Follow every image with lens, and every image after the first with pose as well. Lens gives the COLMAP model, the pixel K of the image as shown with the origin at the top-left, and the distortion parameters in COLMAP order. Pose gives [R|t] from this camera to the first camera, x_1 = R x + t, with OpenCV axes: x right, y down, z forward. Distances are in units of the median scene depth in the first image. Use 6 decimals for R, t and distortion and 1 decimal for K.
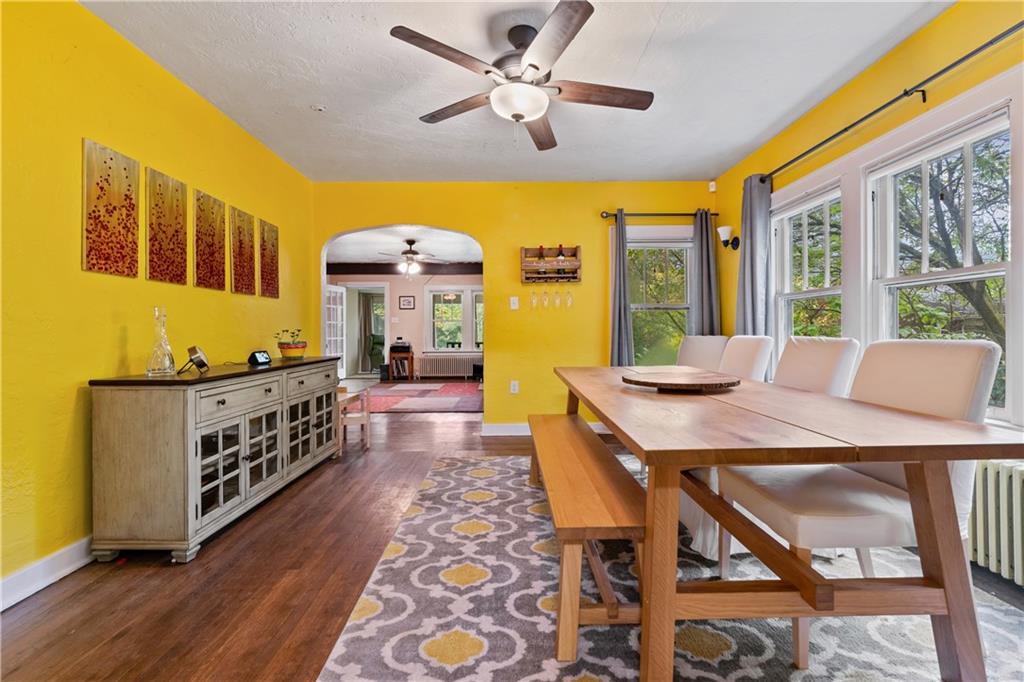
lens RADIAL K [[452.4, 0, 509.7], [0, 452.4, 331.9], [0, 0, 1]] dist [-0.000267, 0.001231]
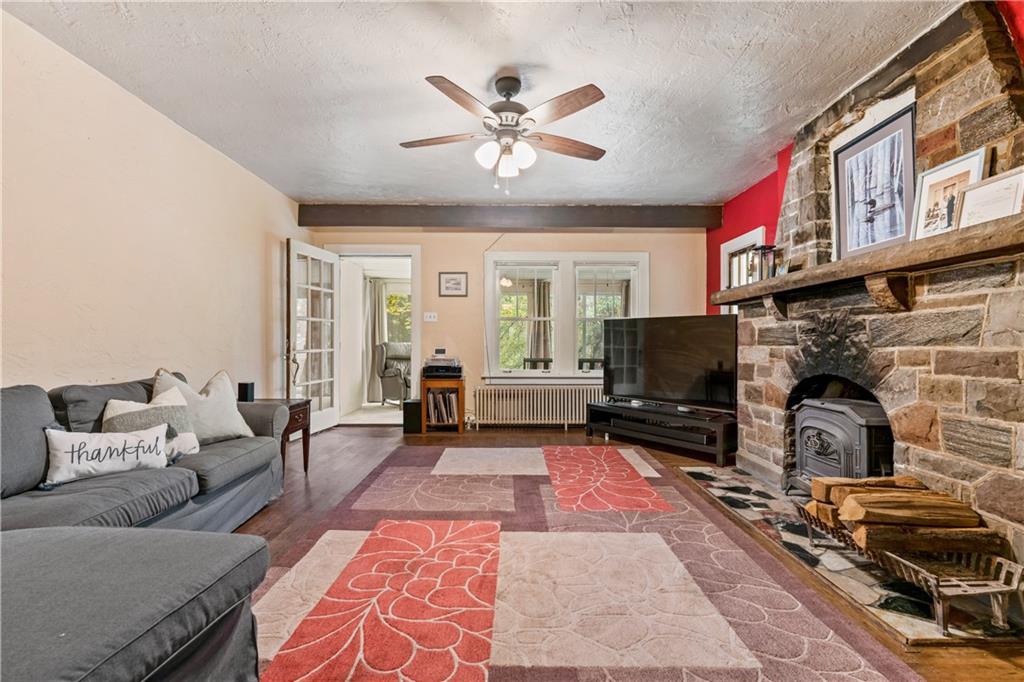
lens RADIAL K [[452.4, 0, 510.7], [0, 452.4, 342.0], [0, 0, 1]] dist [-0.000267, 0.001231]
pose [[0.999834, 0.005827, -0.017287, -0.151632], [-0.005776, 0.999979, 0.003055, 0.001030], [0.017305, -0.002955, 0.999846, 0.472925]]
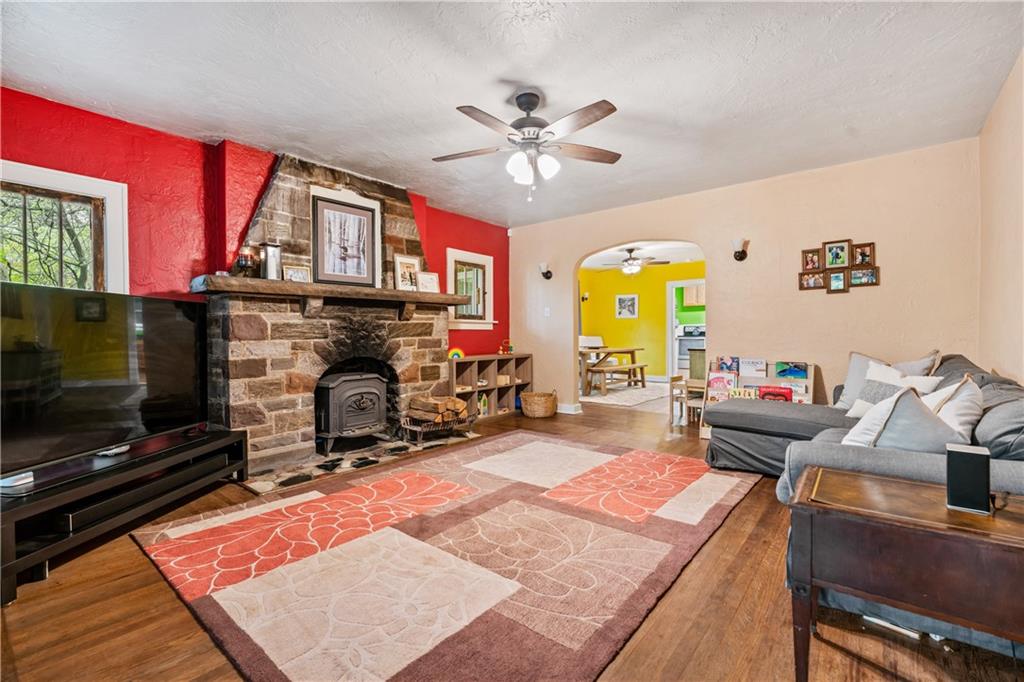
lens RADIAL K [[452.4, 0, 508.0], [0, 452.4, 338.9], [0, 0, 1]] dist [-0.000267, 0.001231]
pose [[-0.763279, 0.001629, 0.646067, -0.422320], [0.006937, 0.999960, 0.005675, 0.002891], [-0.646032, 0.008813, -0.763260, 1.201901]]
